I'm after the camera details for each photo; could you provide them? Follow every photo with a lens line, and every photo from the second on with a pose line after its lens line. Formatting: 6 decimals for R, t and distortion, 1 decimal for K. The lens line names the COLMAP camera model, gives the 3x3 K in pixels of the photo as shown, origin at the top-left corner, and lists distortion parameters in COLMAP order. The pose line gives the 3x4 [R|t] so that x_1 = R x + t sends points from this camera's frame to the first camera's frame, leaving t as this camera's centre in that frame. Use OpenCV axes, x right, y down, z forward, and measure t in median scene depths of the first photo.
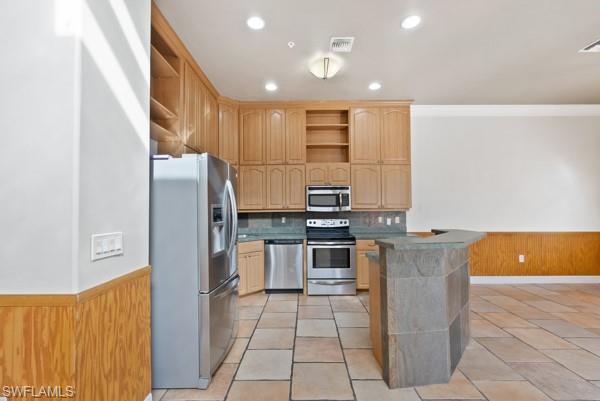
lens RADIAL K [[262.8, 0, 300.0], [0, 262.8, 200.5], [0, 0, 1]] dist [-0.000359, -0.000068]
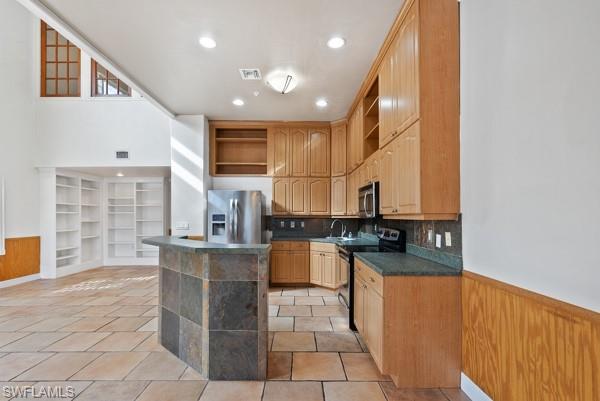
lens RADIAL K [[263.8, 0, 299.4], [0, 263.8, 212.9], [0, 0, 1]] dist [0.000047, 0.000012]
pose [[0.002348, -0.007550, -0.999969, 0.902372], [0.034944, 0.999361, -0.007464, 0.024071], [0.999387, -0.034925, 0.002610, 0.806655]]
